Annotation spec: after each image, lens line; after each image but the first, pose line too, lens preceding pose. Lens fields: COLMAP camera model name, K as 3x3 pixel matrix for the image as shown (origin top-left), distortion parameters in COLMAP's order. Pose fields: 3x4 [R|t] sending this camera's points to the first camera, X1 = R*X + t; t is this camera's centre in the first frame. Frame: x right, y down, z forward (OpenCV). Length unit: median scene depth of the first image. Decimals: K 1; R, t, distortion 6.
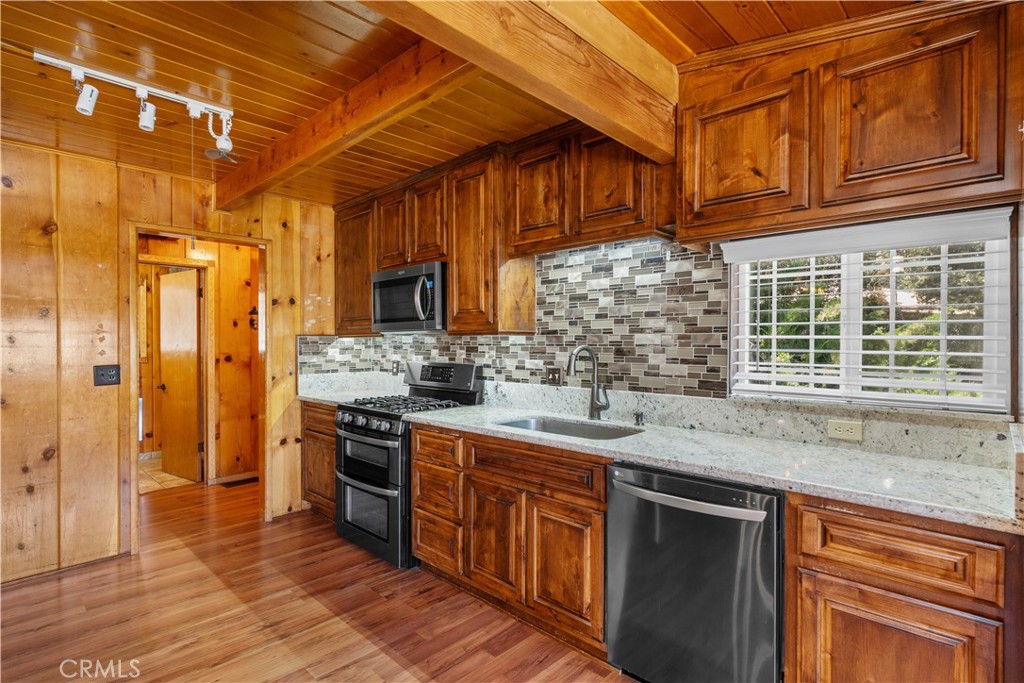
lens RADIAL K [[522.0, 0, 512.4], [0, 522.0, 348.4], [0, 0, 1]] dist [0.001926, 0.001002]
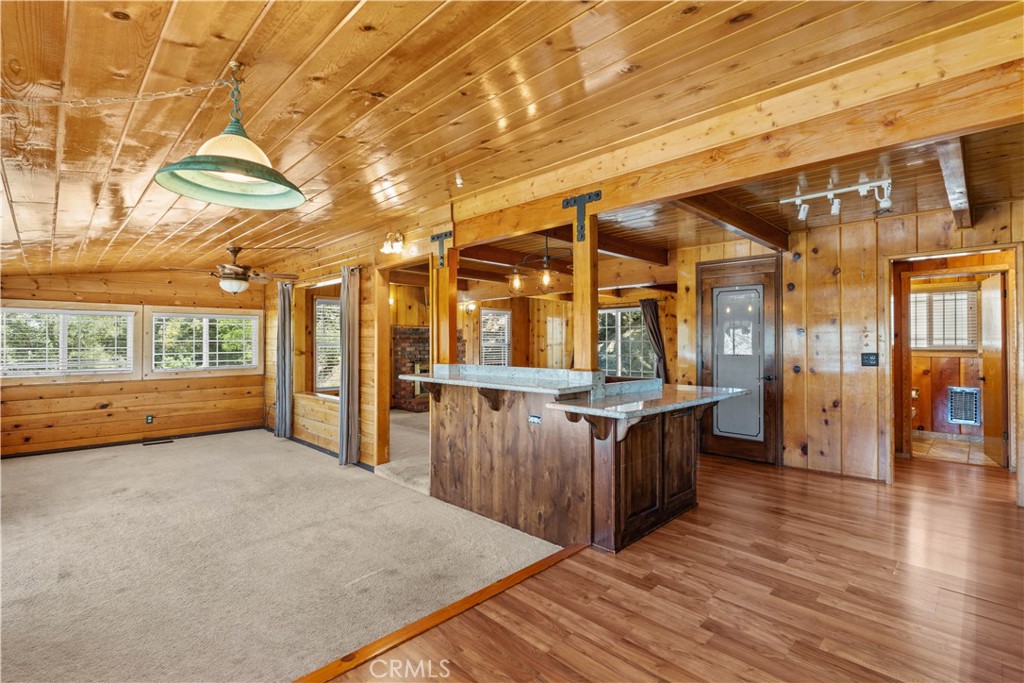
lens RADIAL K [[463.4, 0, 515.6], [0, 463.4, 341.3], [0, 0, 1]] dist [0.006657, -0.000034]
pose [[-0.007196, -0.004042, -0.999966, 0.633402], [-0.011824, 0.999922, -0.003956, 0.016218], [0.999904, 0.011795, -0.007243, -0.033855]]
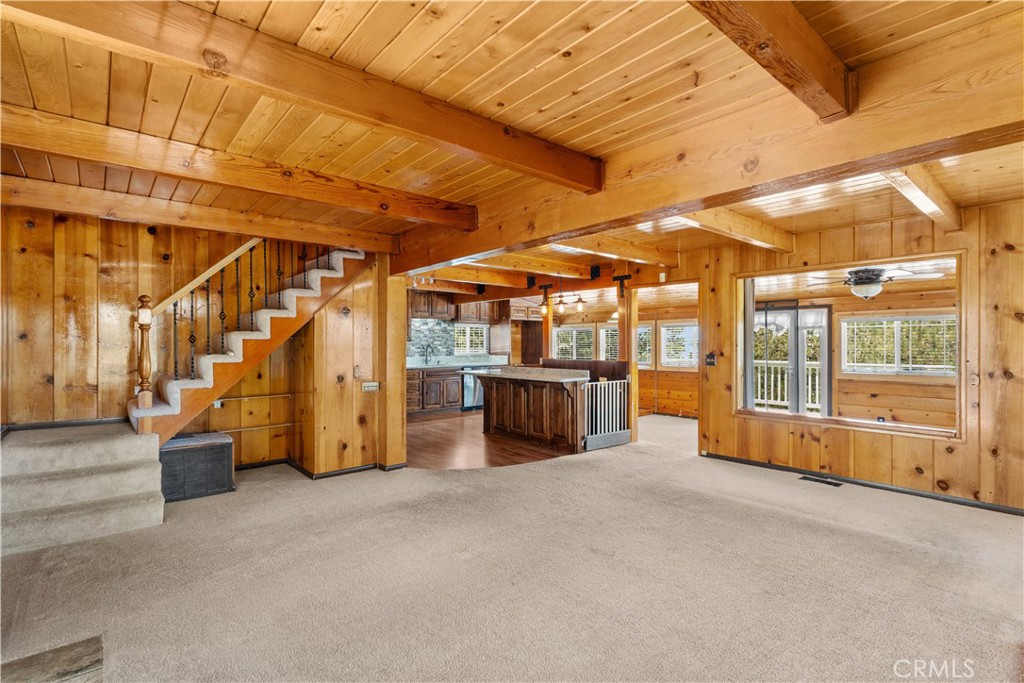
lens RADIAL K [[479.1, 0, 512.3], [0, 479.1, 342.0], [0, 0, 1]] dist [-0.003463, 0.000004]
pose [[0.097982, -0.000965, 0.995188, -3.888188], [0.013057, 0.999915, -0.000315, -0.015012], [-0.995103, 0.013025, 0.097986, 0.059296]]
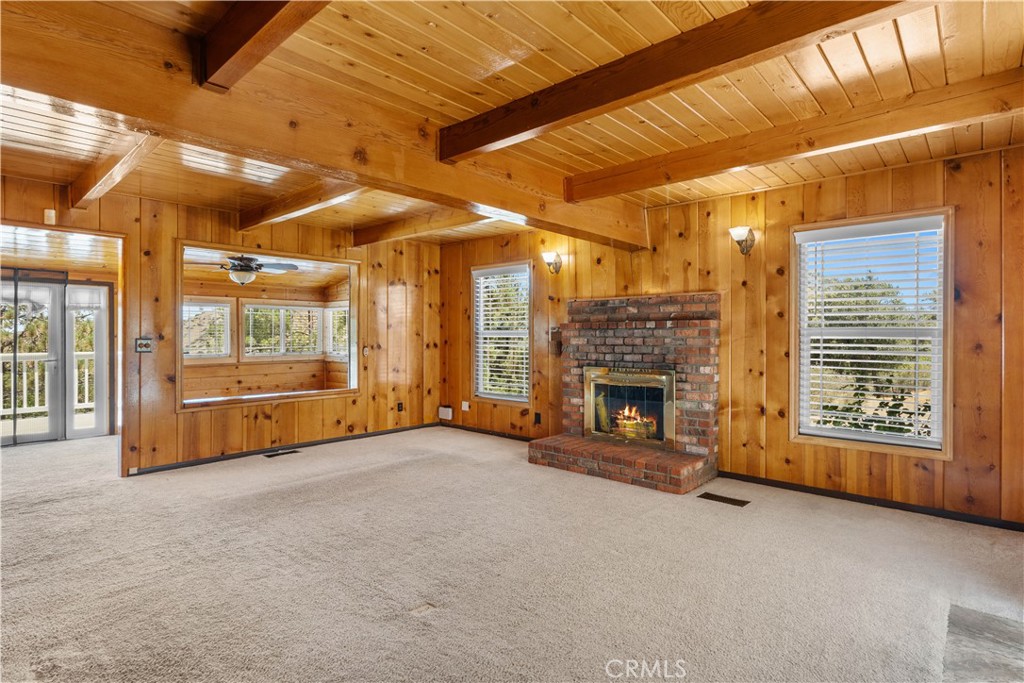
lens RADIAL K [[522.0, 0, 509.7], [0, 522.0, 335.6], [0, 0, 1]] dist [0.001926, 0.001002]
pose [[-0.999745, -0.001901, -0.022483, -2.775333], [-0.002172, 0.999925, 0.012031, 0.023399], [0.022458, 0.012077, -0.999675, 1.287460]]
